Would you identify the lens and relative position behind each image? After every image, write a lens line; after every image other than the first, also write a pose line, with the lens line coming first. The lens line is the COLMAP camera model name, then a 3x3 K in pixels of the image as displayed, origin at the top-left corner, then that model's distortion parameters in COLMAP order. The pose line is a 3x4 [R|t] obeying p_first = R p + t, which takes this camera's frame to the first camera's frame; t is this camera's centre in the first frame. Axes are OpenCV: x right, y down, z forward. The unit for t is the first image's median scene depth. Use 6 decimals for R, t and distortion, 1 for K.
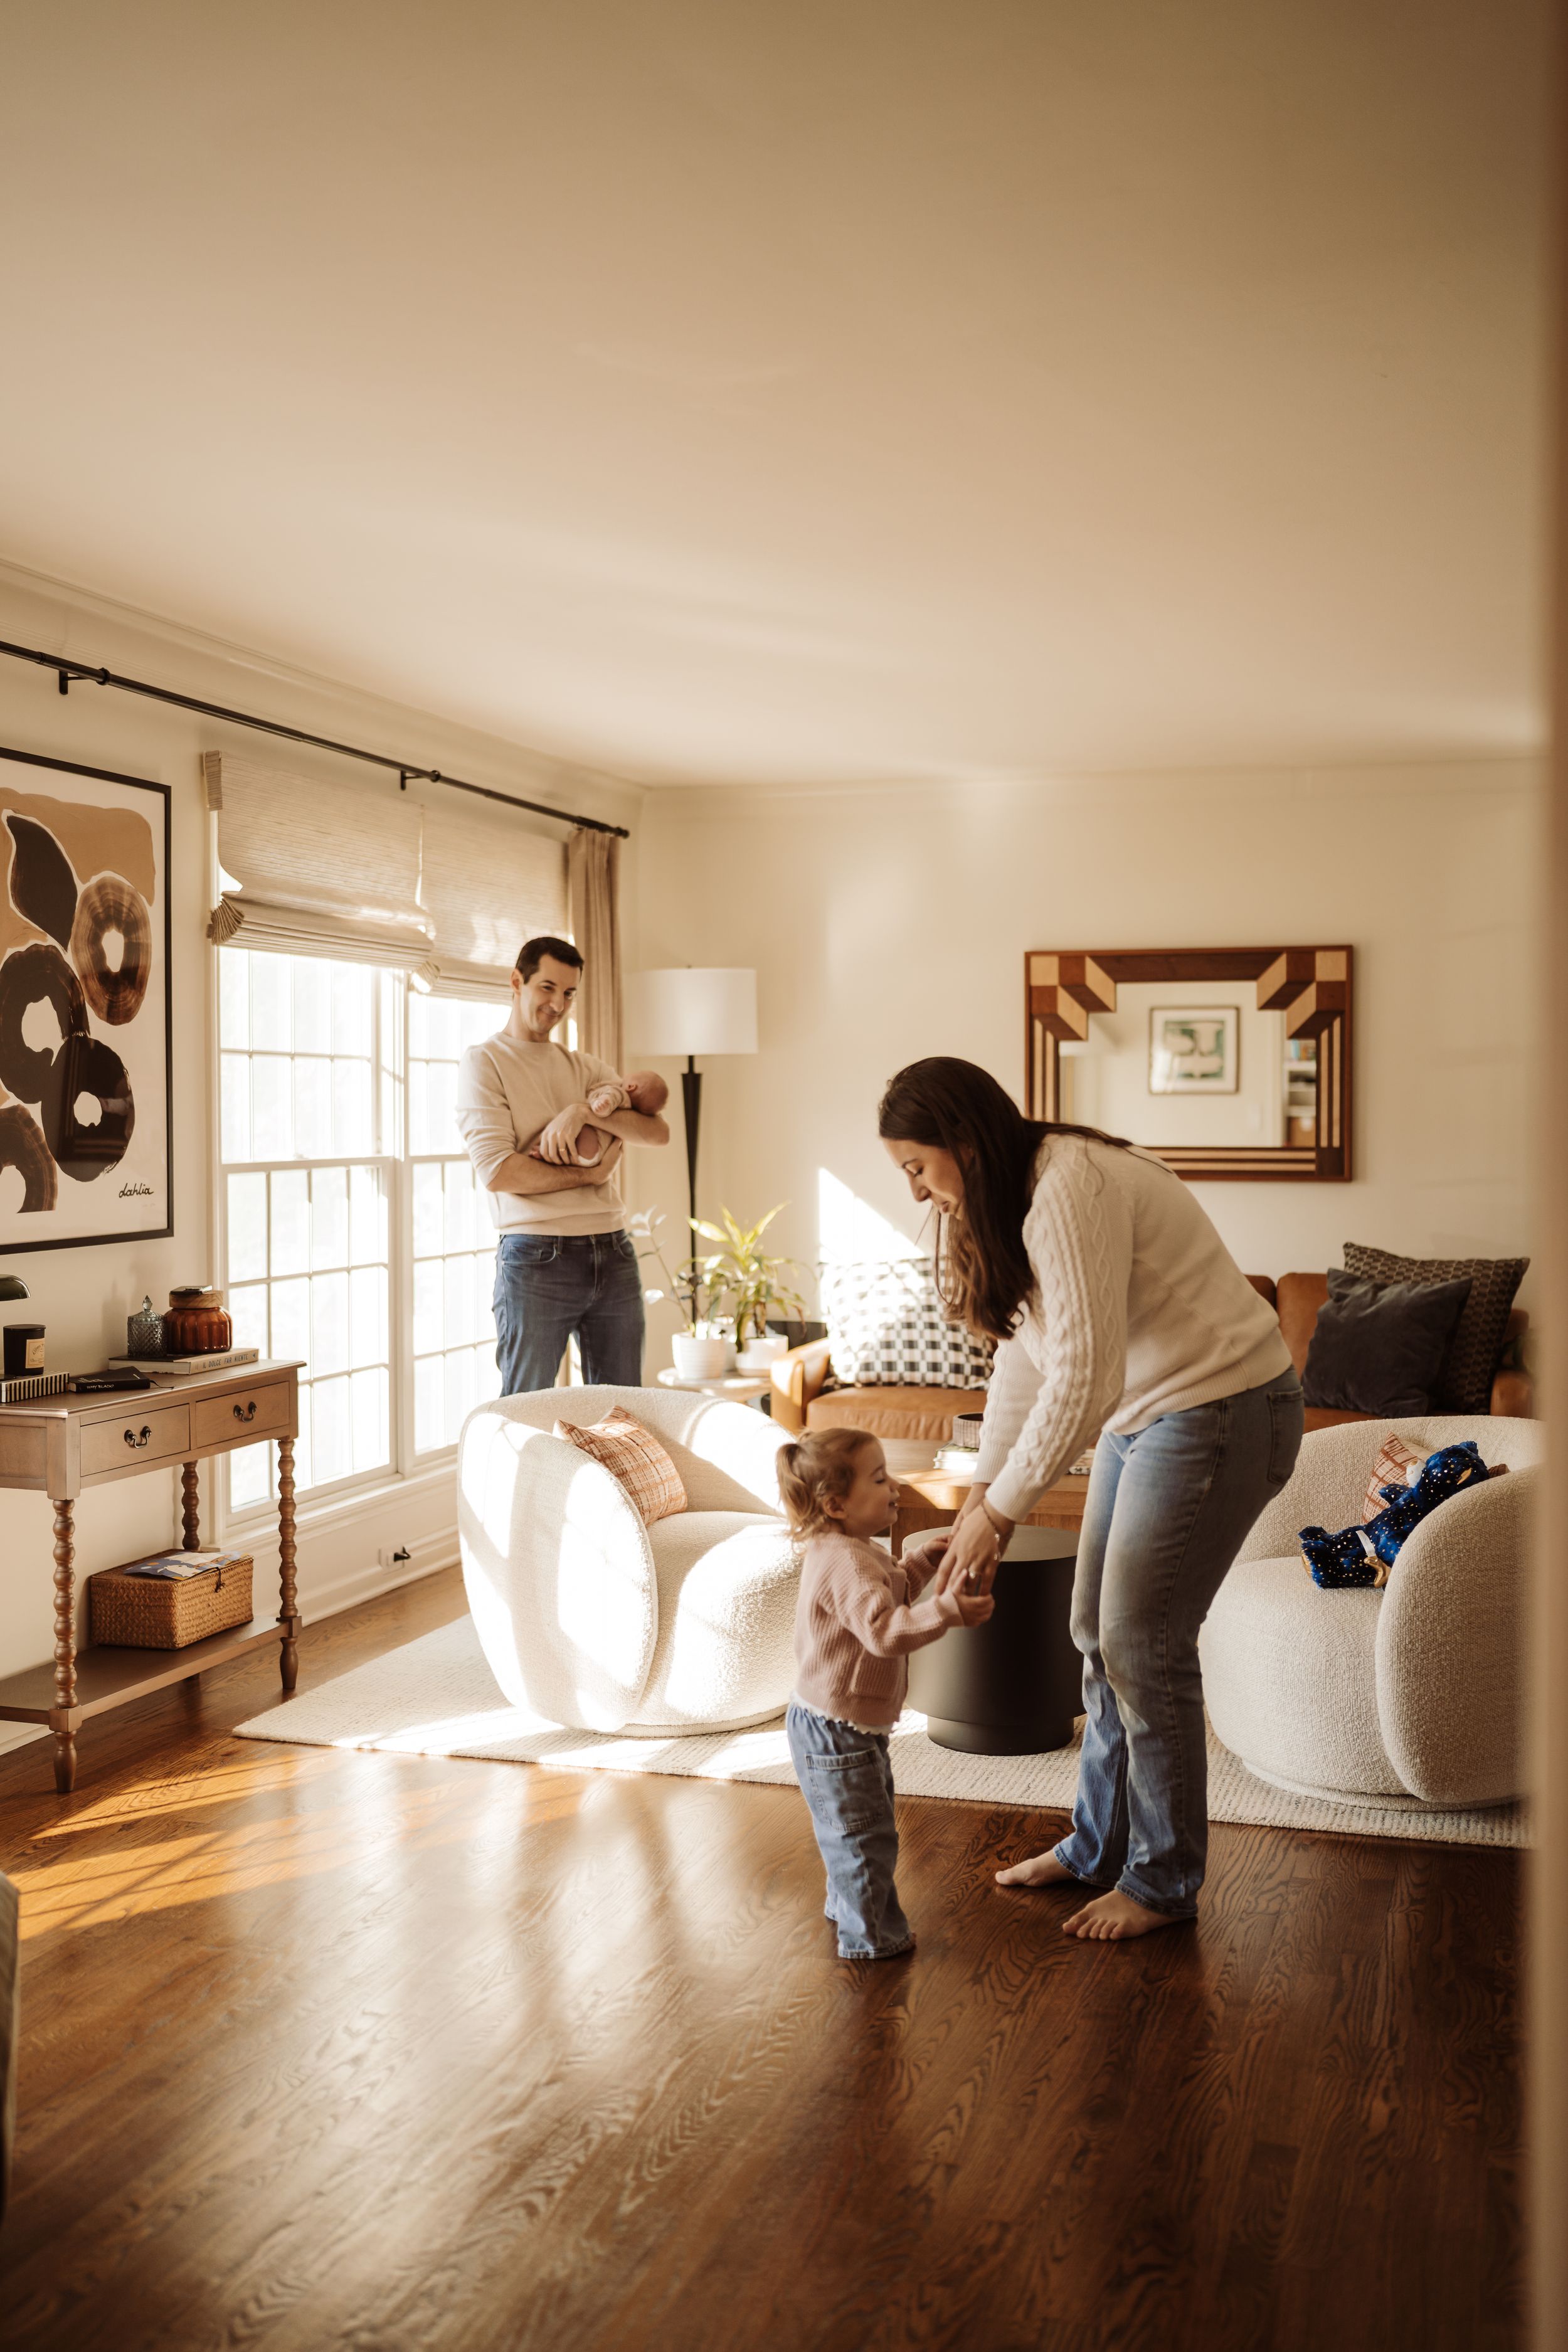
lens RADIAL K [[2240.2, 0, 784.0], [0, 2240.2, 1176.0], [0, 0, 1]] dist [0.003259, -0.001602]
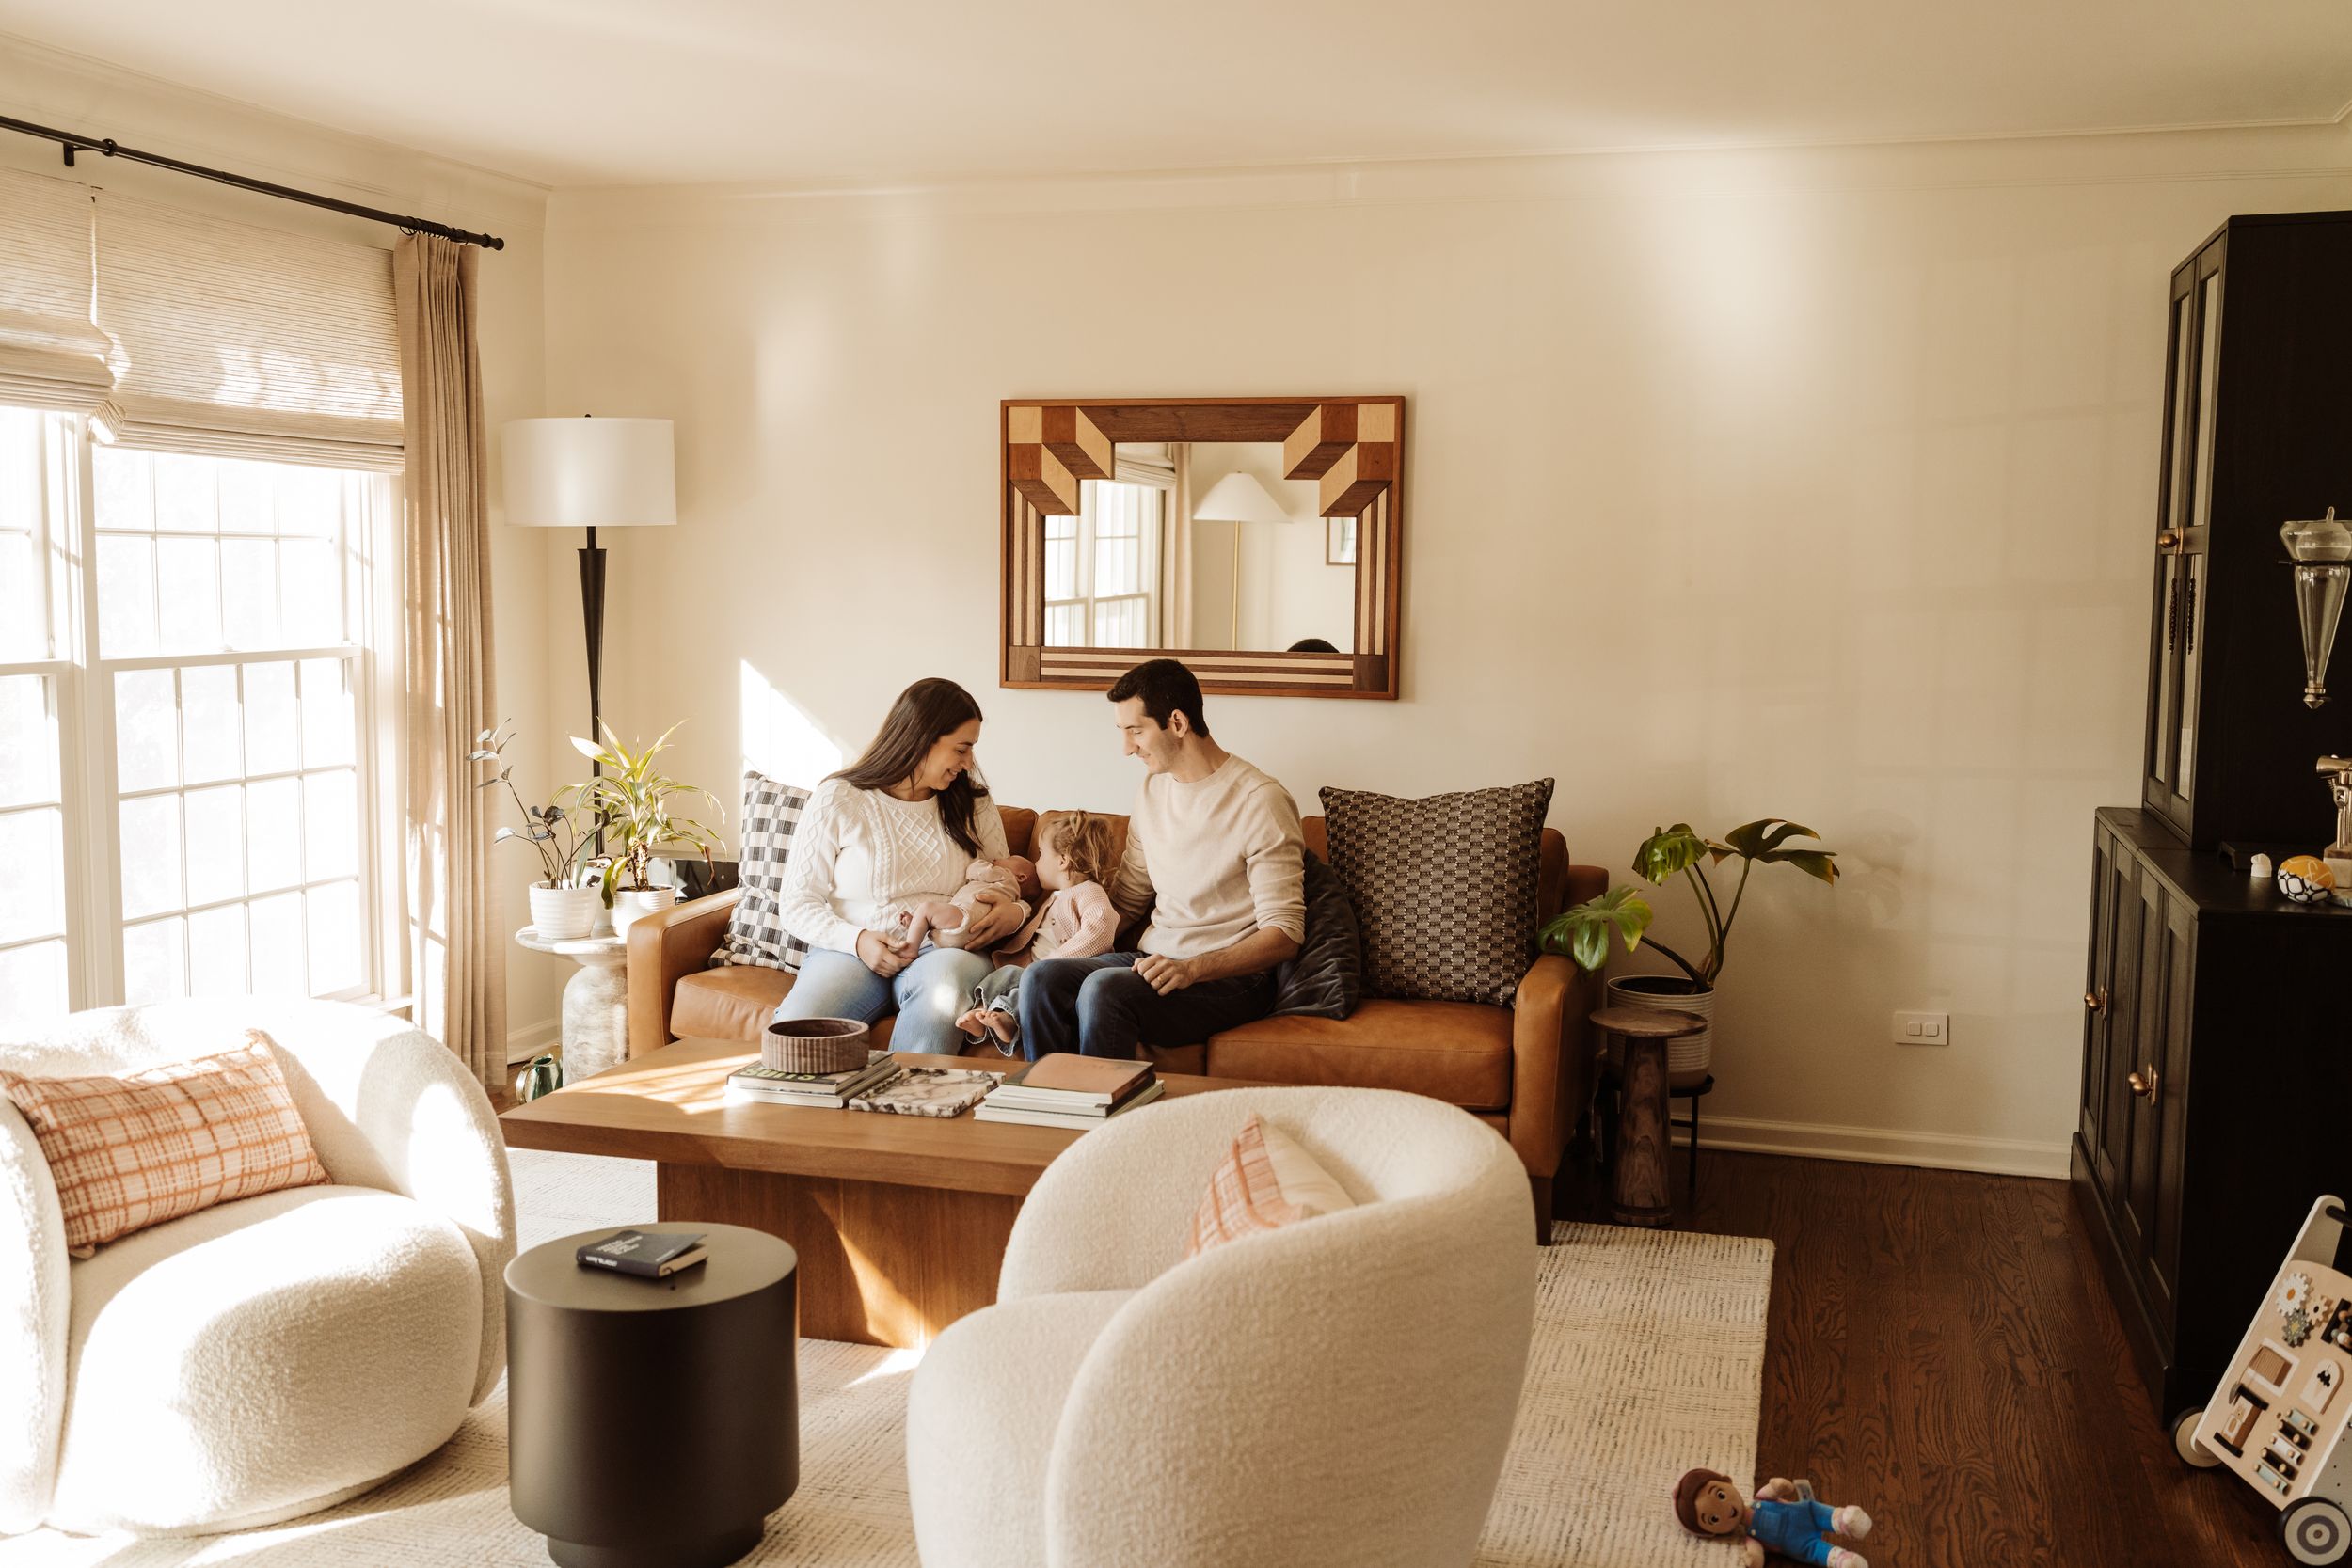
lens RADIAL K [[2320.1, 0, 1176.0], [0, 2320.1, 784.0], [0, 0, 1]] dist [-0.060745, 0.007770]
pose [[0.999062, 0.006736, 0.042777, 0.139437], [-0.009063, 0.998477, 0.054418, -0.011203], [-0.042345, -0.054755, 0.997602, 0.188633]]
